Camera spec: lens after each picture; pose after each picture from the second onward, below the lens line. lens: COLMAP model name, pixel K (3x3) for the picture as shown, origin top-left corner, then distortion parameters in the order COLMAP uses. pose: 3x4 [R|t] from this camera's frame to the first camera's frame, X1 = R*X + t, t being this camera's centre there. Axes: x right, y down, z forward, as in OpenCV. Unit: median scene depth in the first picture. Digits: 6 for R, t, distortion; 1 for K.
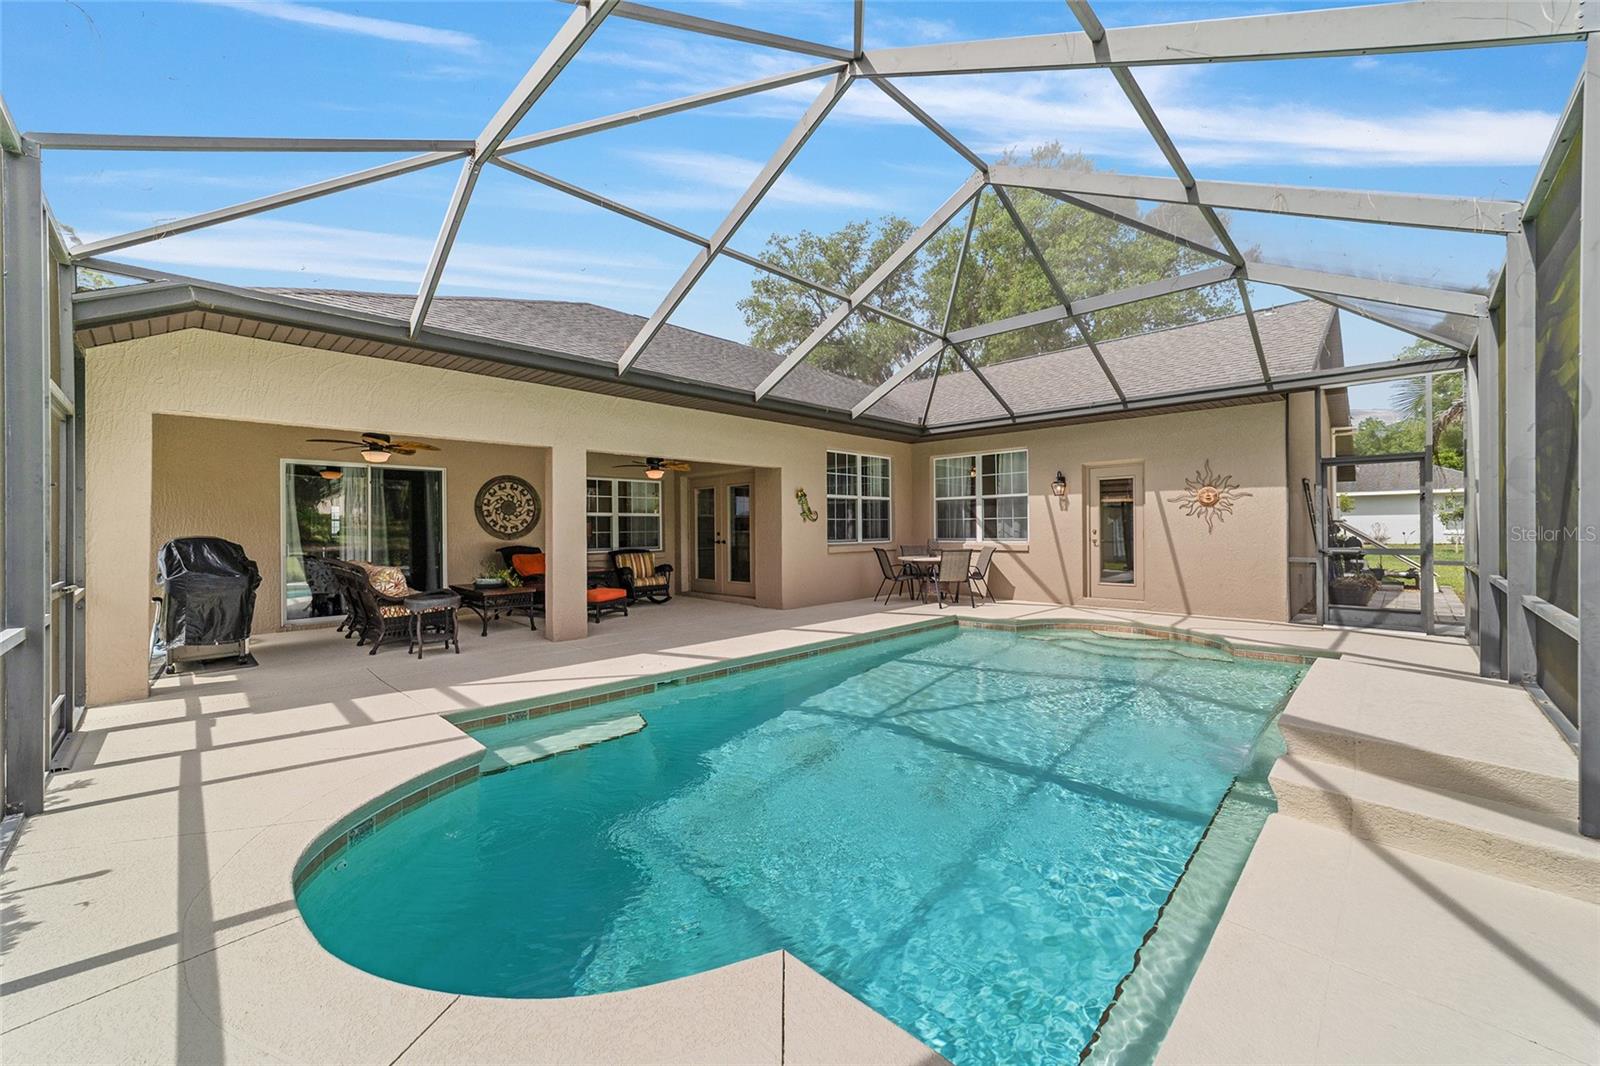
lens RADIAL K [[617.5, 0, 795.4], [0, 617.5, 525.5], [0, 0, 1]] dist [0.001053, 0.001949]
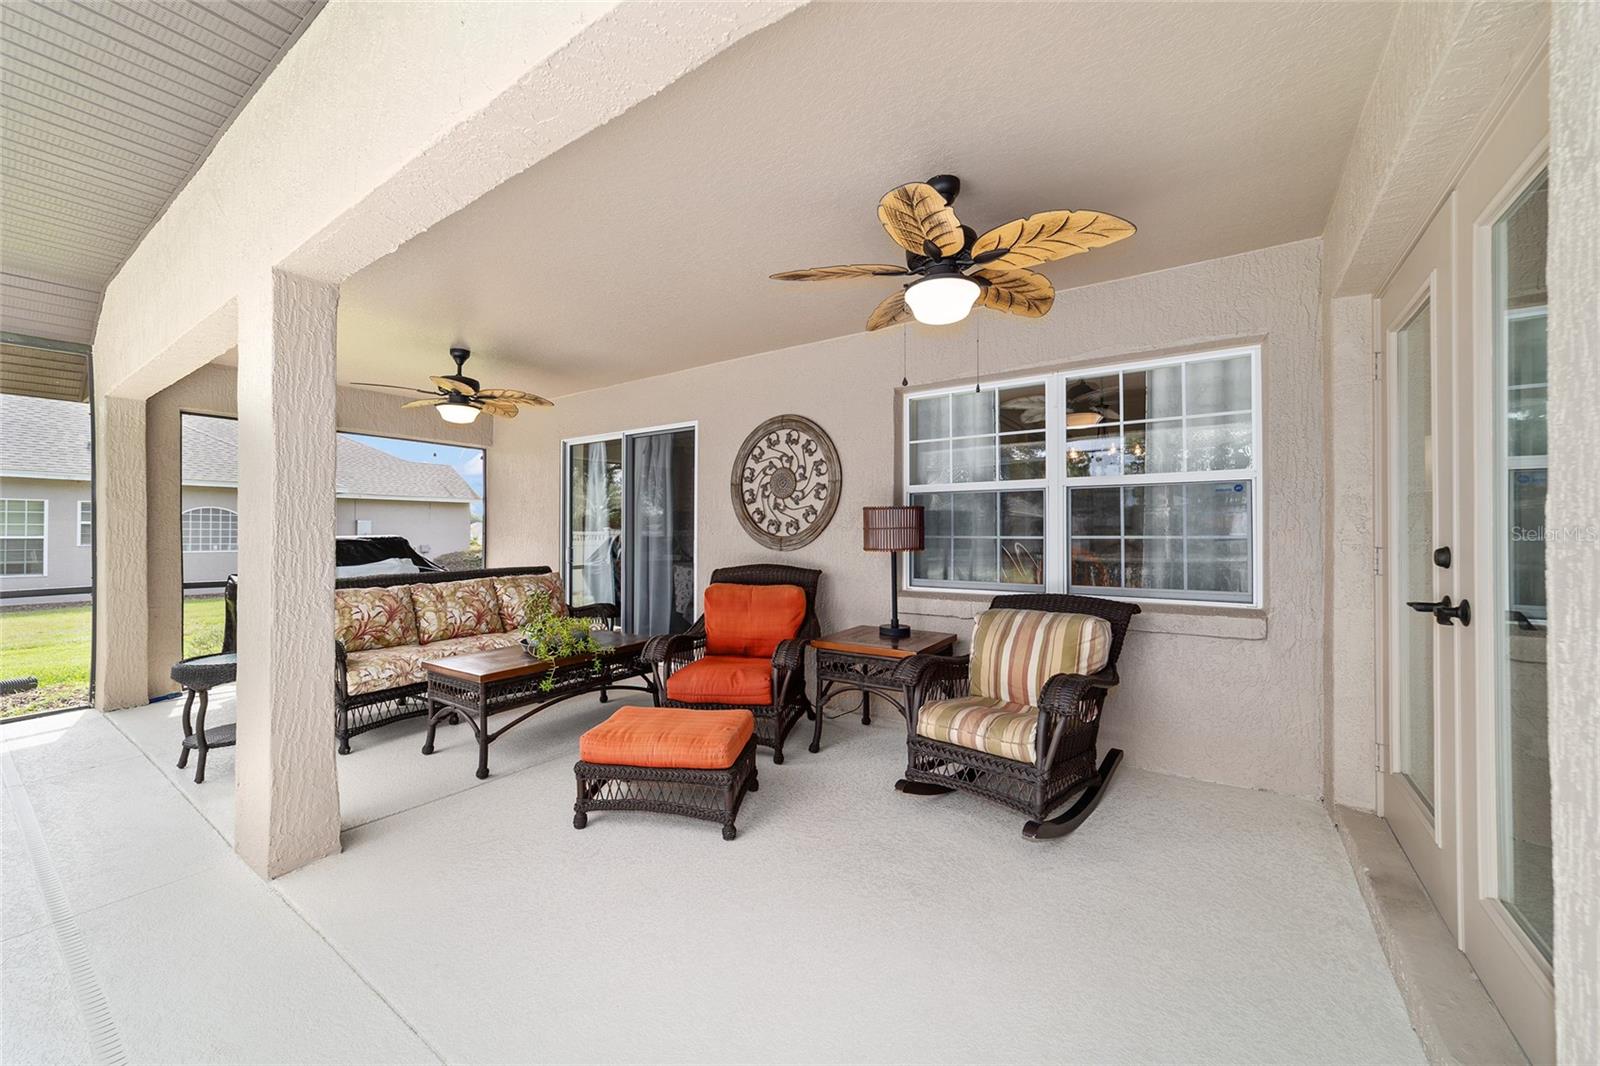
lens RADIAL K [[617.5, 0, 800.3], [0, 617.5, 538.1], [0, 0, 1]] dist [0.001053, 0.001949]
pose [[0.187234, 0.004316, -0.982306, 0.005794], [0.001960, 0.999987, 0.004767, 0.011672], [0.982313, -0.002818, 0.187224, 0.923980]]
